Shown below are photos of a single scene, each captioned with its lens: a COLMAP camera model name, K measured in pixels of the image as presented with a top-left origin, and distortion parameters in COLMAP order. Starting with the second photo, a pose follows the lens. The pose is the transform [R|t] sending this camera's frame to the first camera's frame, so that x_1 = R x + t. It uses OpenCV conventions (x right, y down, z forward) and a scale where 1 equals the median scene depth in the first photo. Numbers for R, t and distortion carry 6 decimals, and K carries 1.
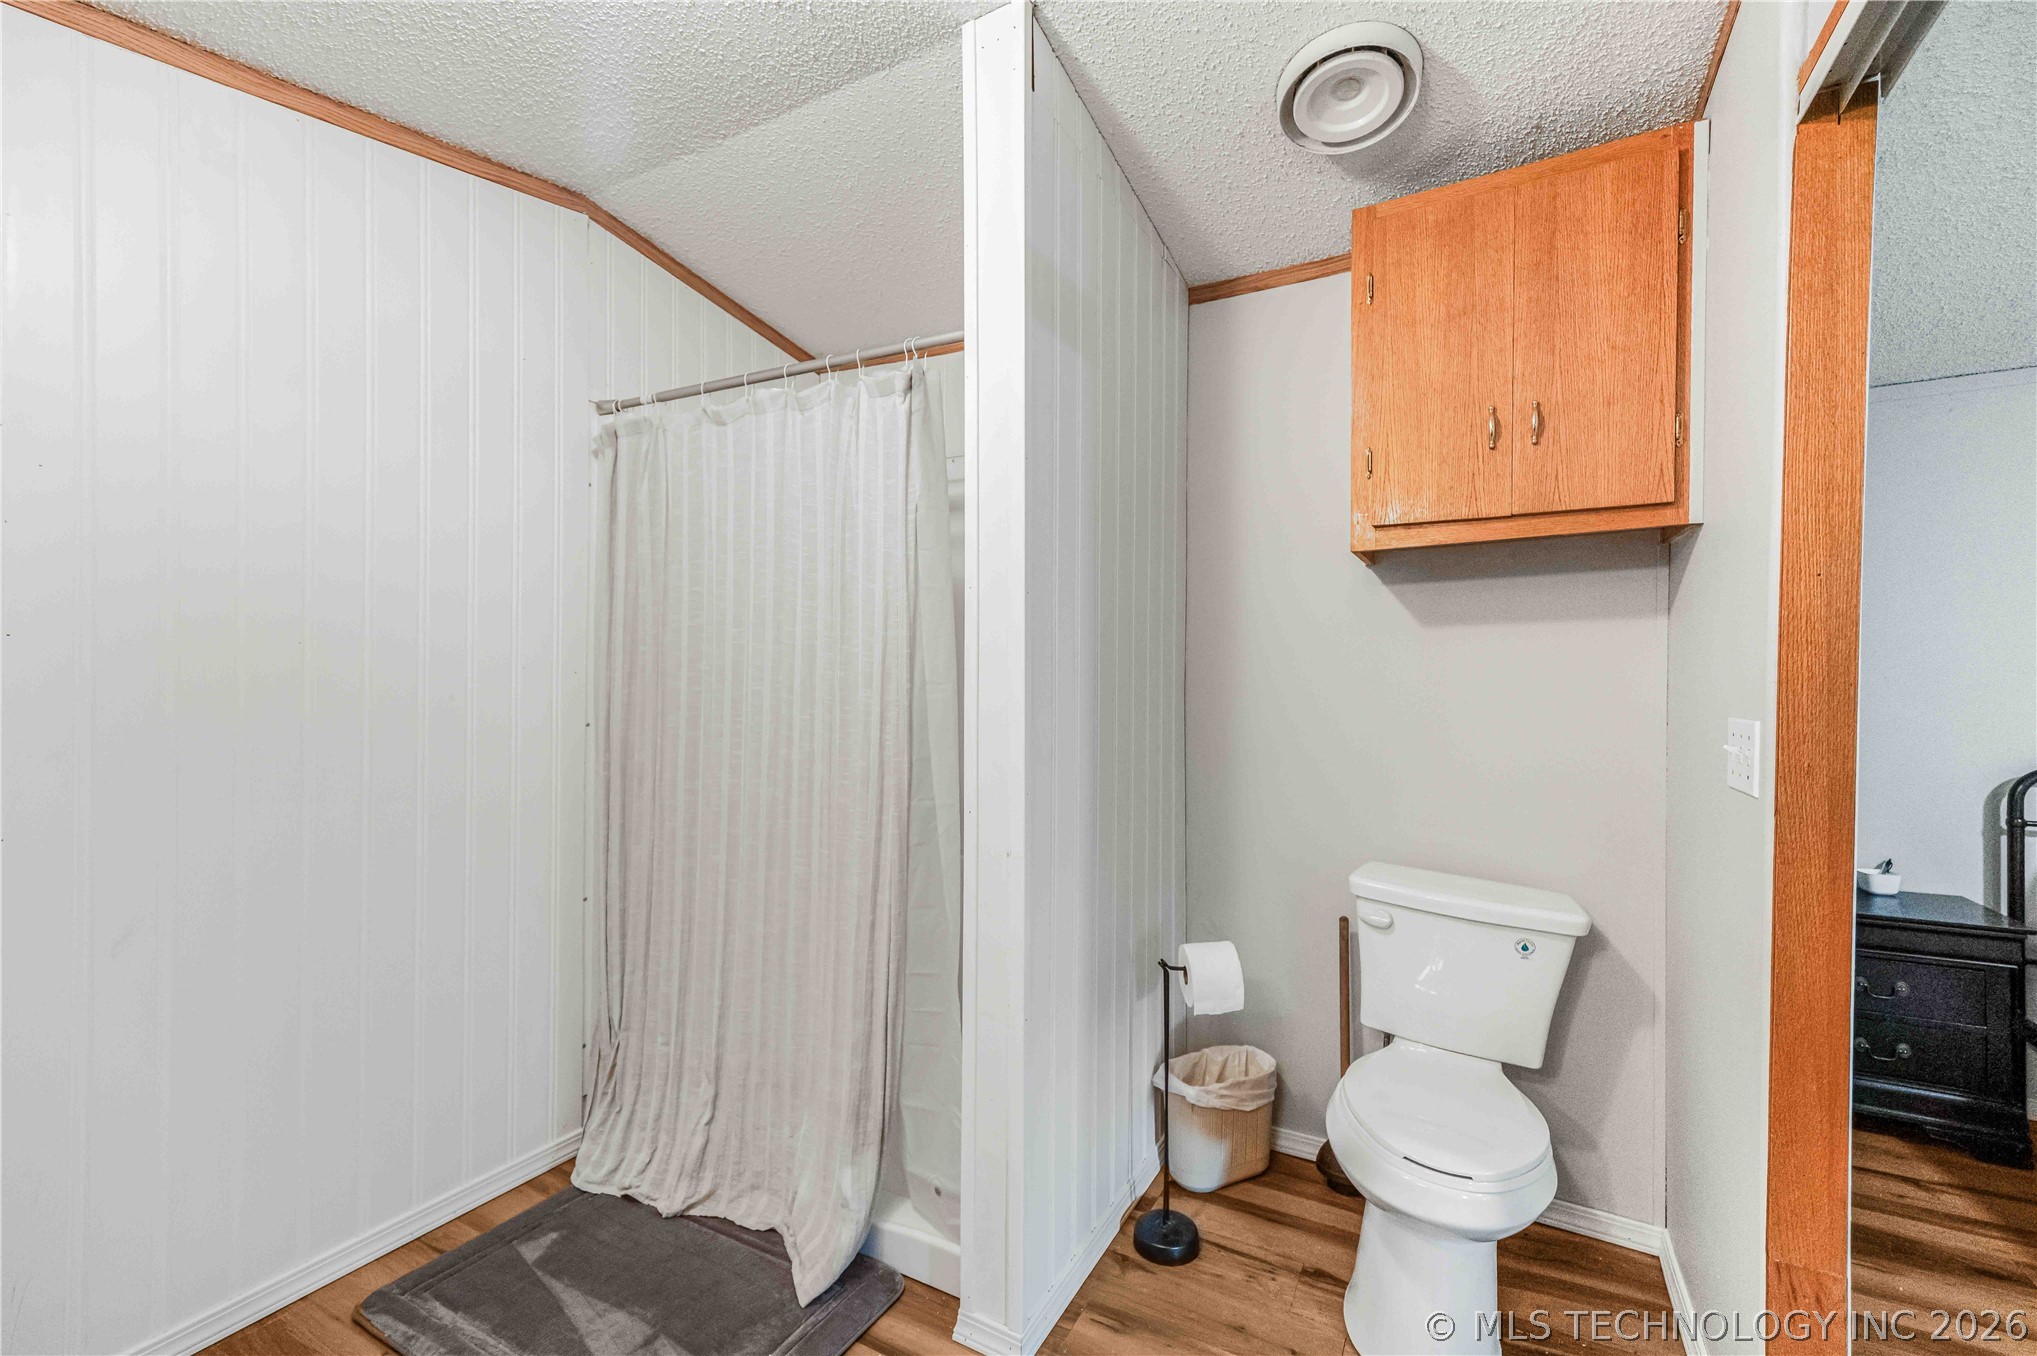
lens RADIAL K [[837.3, 0, 1011.5], [0, 837.3, 683.8], [0, 0, 1]] dist [-0.000663, 0.000620]
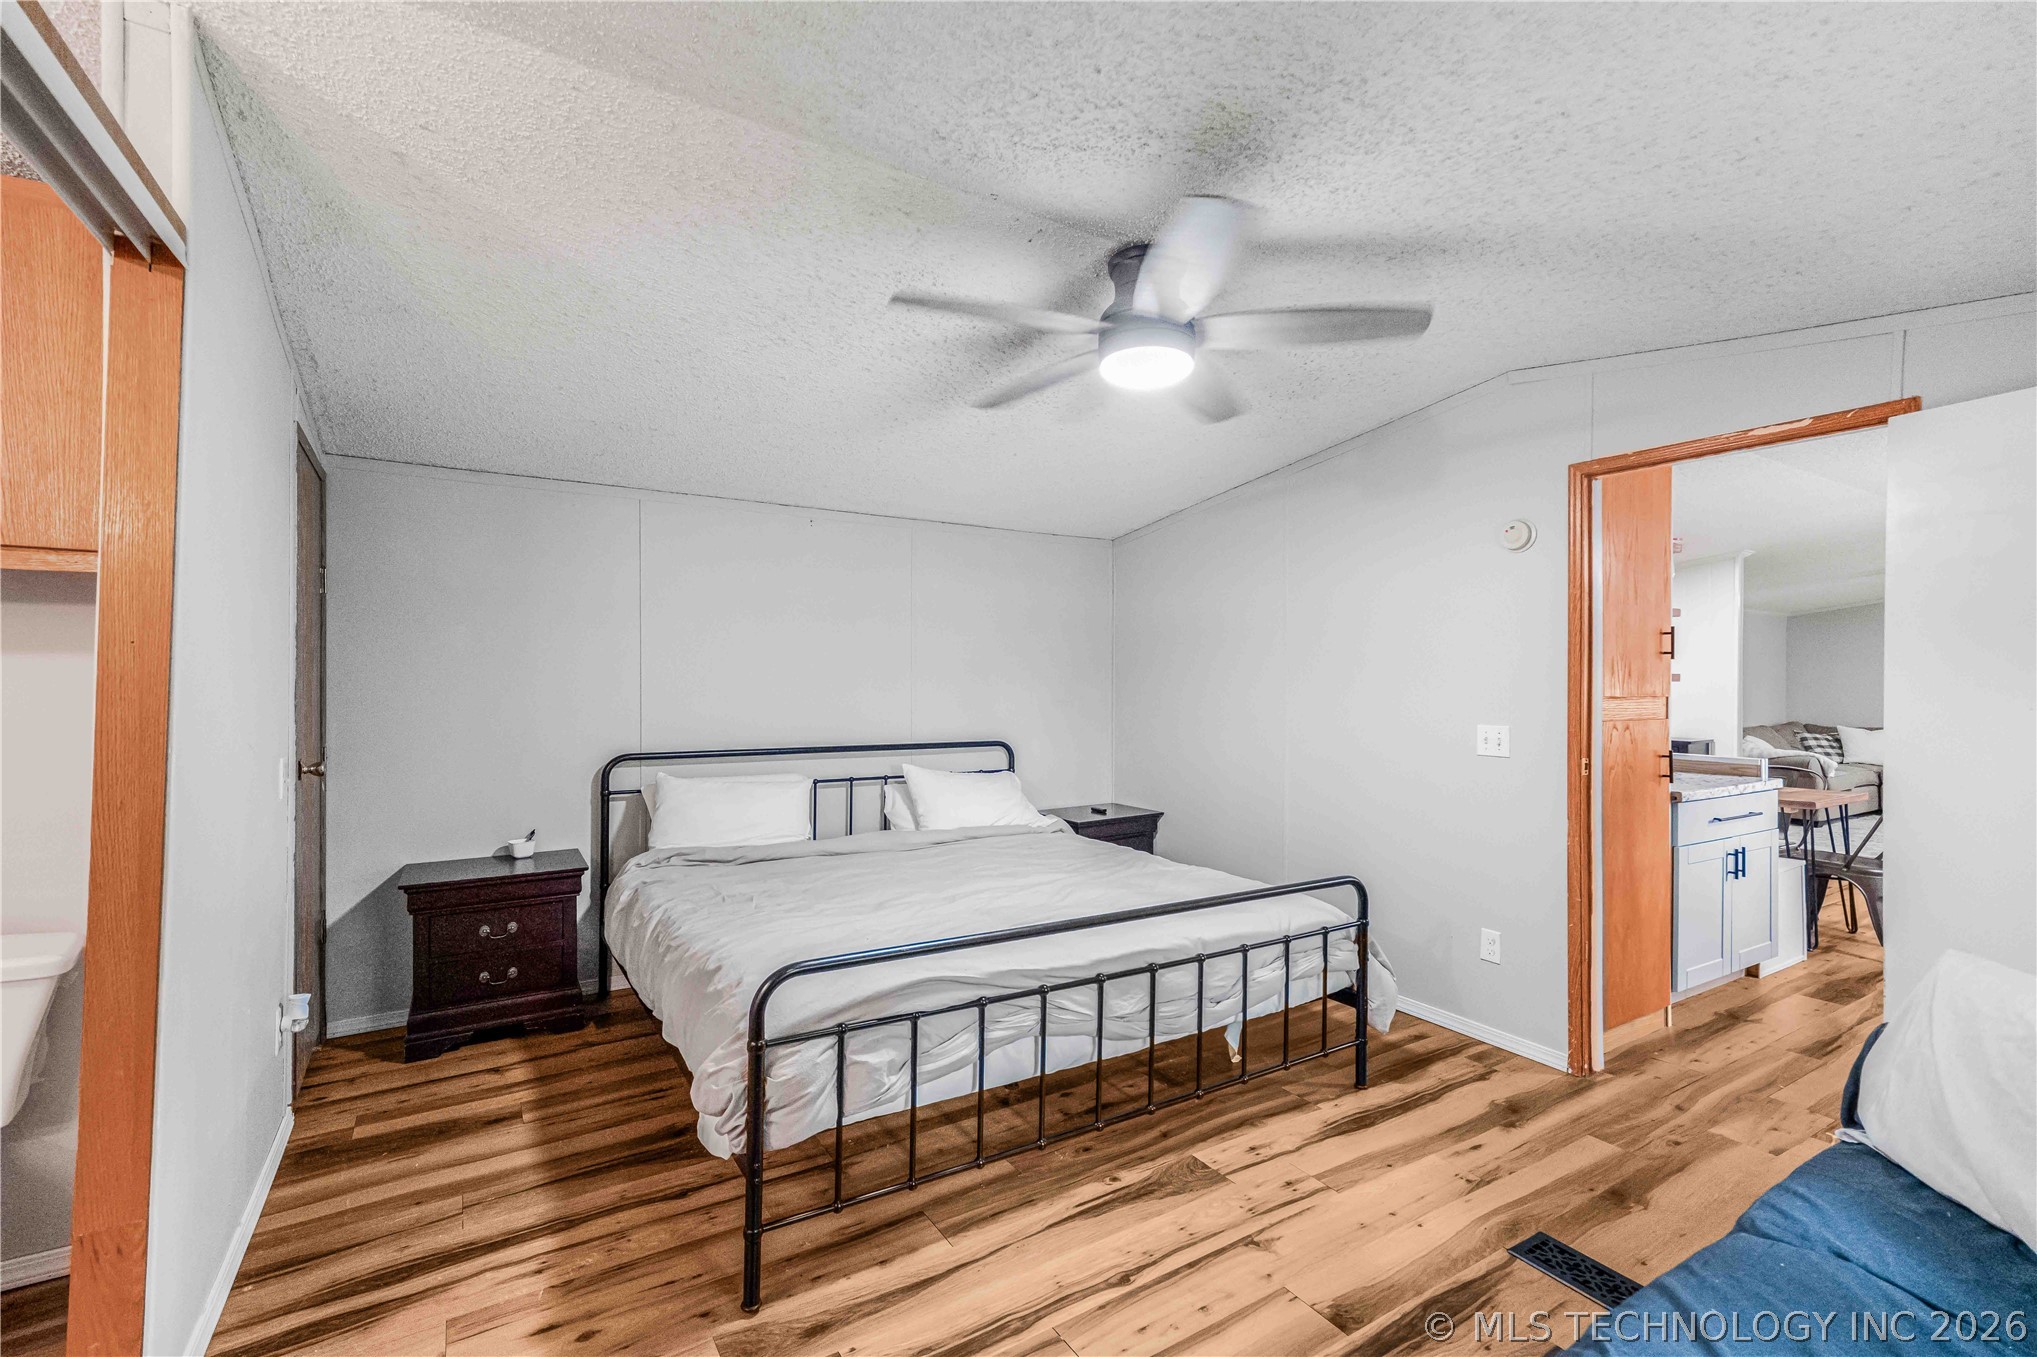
lens RADIAL K [[837.3, 0, 1011.5], [0, 837.3, 684.3], [0, 0, 1]] dist [-0.000663, 0.000620]
pose [[0.493912, -0.001899, 0.869510, 0.300478], [-0.013555, 0.999859, 0.009883, -0.054641], [-0.869406, -0.016668, 0.493817, -0.377423]]
